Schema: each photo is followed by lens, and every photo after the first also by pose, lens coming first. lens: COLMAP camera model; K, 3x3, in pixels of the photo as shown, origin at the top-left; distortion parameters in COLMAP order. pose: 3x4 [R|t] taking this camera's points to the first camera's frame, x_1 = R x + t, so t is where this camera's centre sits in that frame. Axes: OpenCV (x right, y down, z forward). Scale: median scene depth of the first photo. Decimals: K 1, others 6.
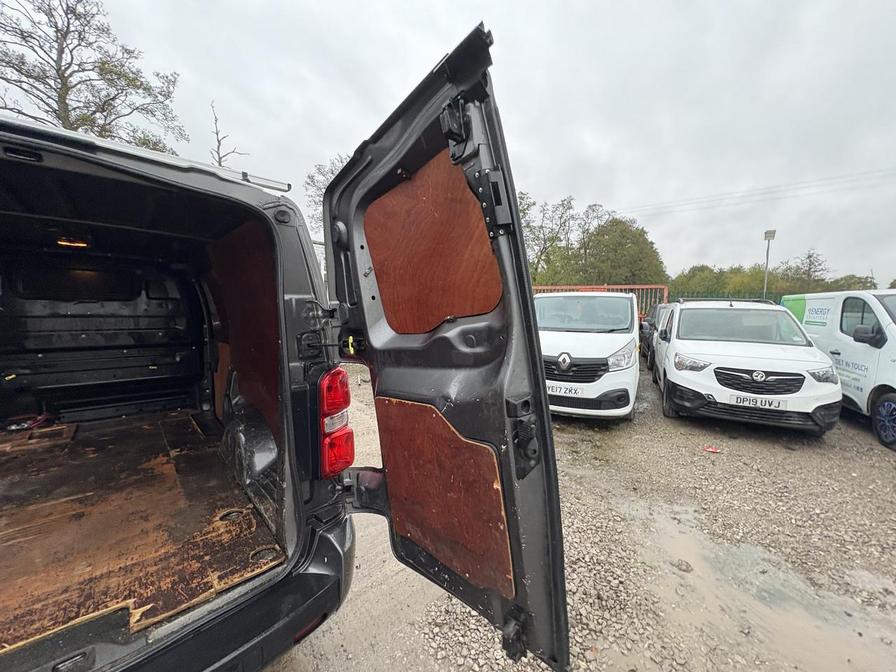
lens RADIAL K [[356.3, 0, 446.9], [0, 356.3, 336.9], [0, 0, 1]] dist [-0.000359, 0.000532]
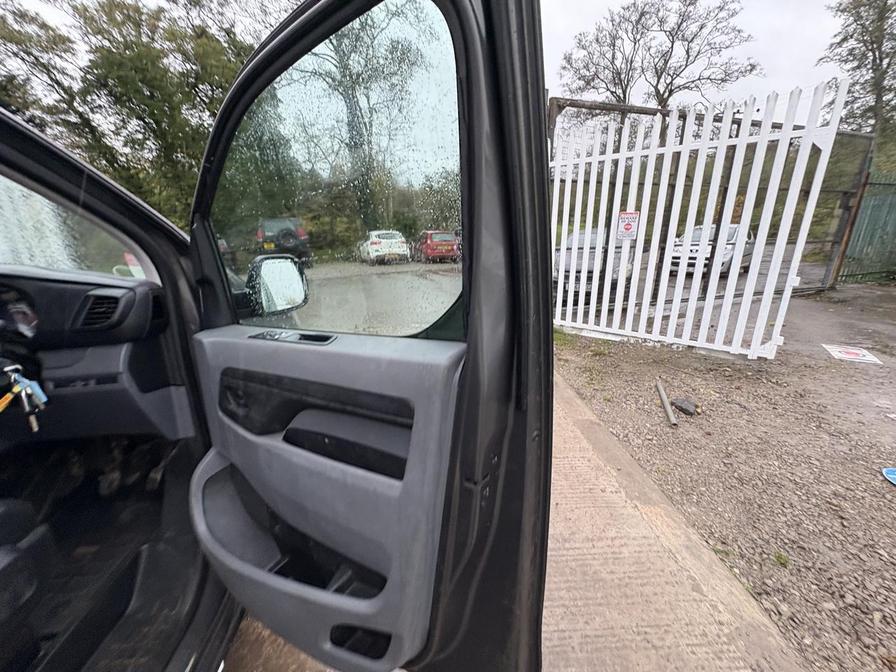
lens RADIAL K [[356.3, 0, 449.0], [0, 356.3, 337.3], [0, 0, 1]] dist [-0.000359, 0.000532]
pose [[0.804294, 0.138743, -0.577807, -0.618233], [-0.013924, 0.976494, 0.215094, -0.132986], [0.594068, -0.164954, 0.787321, 1.433324]]
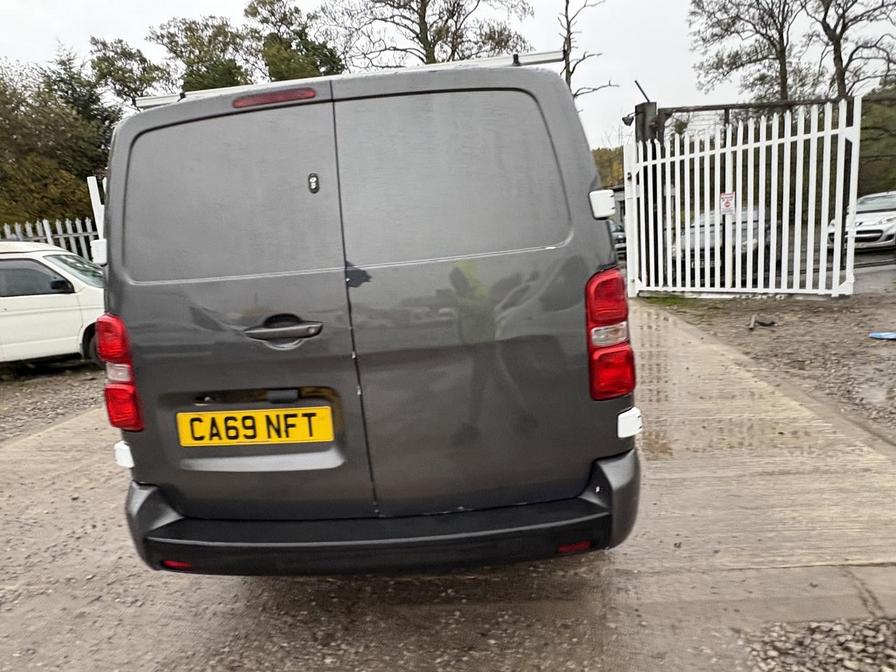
lens RADIAL K [[536.2, 0, 449.3], [0, 536.2, 336.8], [0, 0, 1]] dist [0.008983, -0.007929]
pose [[0.692788, 0.048656, -0.719498, 0.167818], [0.047082, 0.992541, 0.112455, 0.042667], [0.719603, -0.111783, 0.685329, -0.064763]]
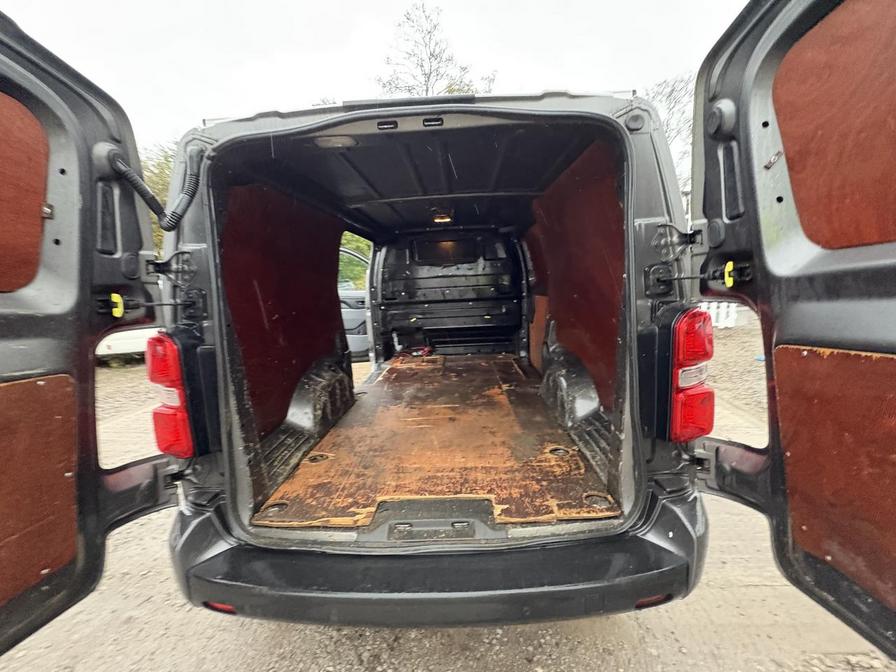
lens RADIAL K [[356.3, 0, 448.4], [0, 356.3, 336.6], [0, 0, 1]] dist [-0.000359, 0.000532]
pose [[0.718177, 0.063654, -0.692943, -0.079630], [0.007365, 0.995056, 0.099040, 0.034820], [0.695821, -0.076232, 0.714158, 0.032110]]
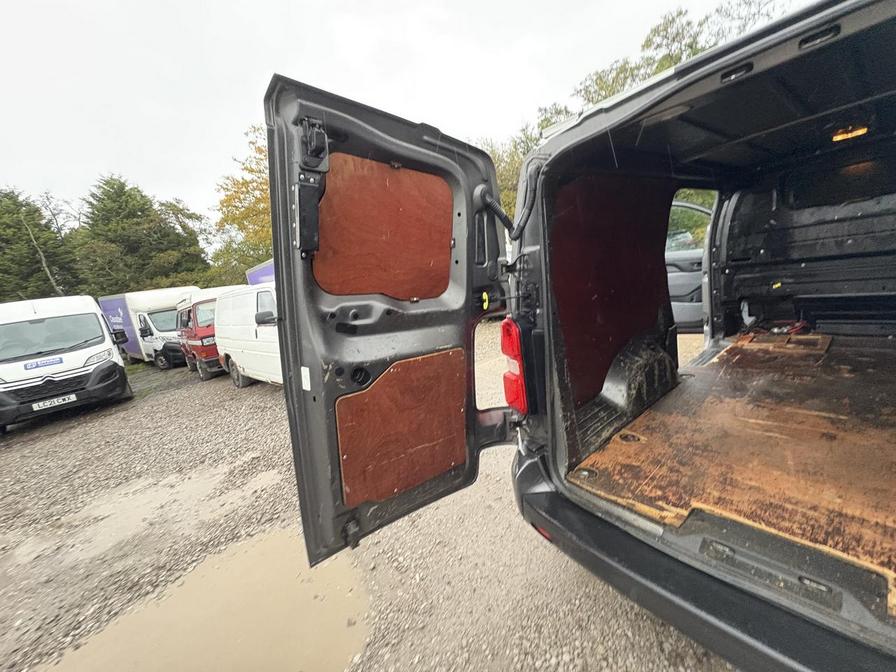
lens RADIAL K [[356.3, 0, 447.6], [0, 356.3, 336.8], [0, 0, 1]] dist [-0.000359, 0.000532]
pose [[-0.046643, 0.176449, -0.983204, -0.053073], [0.084413, 0.981451, 0.172130, -0.007717], [0.995339, -0.074966, -0.060672, 0.031955]]
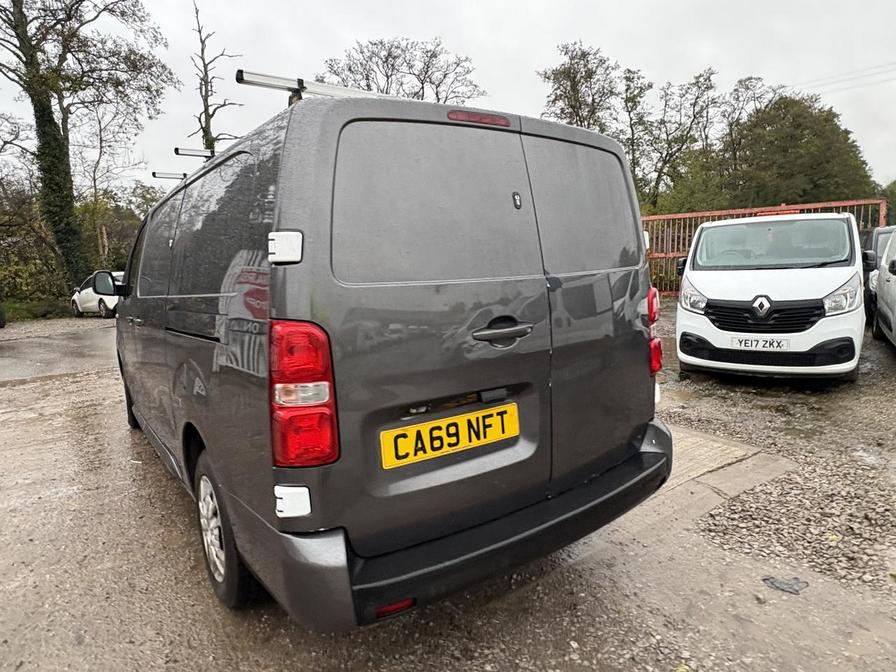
lens RADIAL K [[536.2, 0, 450.0], [0, 536.2, 332.7], [0, 0, 1]] dist [0.008983, -0.007929]
pose [[0.992709, -0.044641, -0.111966, -0.398414], [0.050483, 0.997478, 0.049897, 0.061362], [0.109456, -0.055185, 0.992459, -0.435298]]
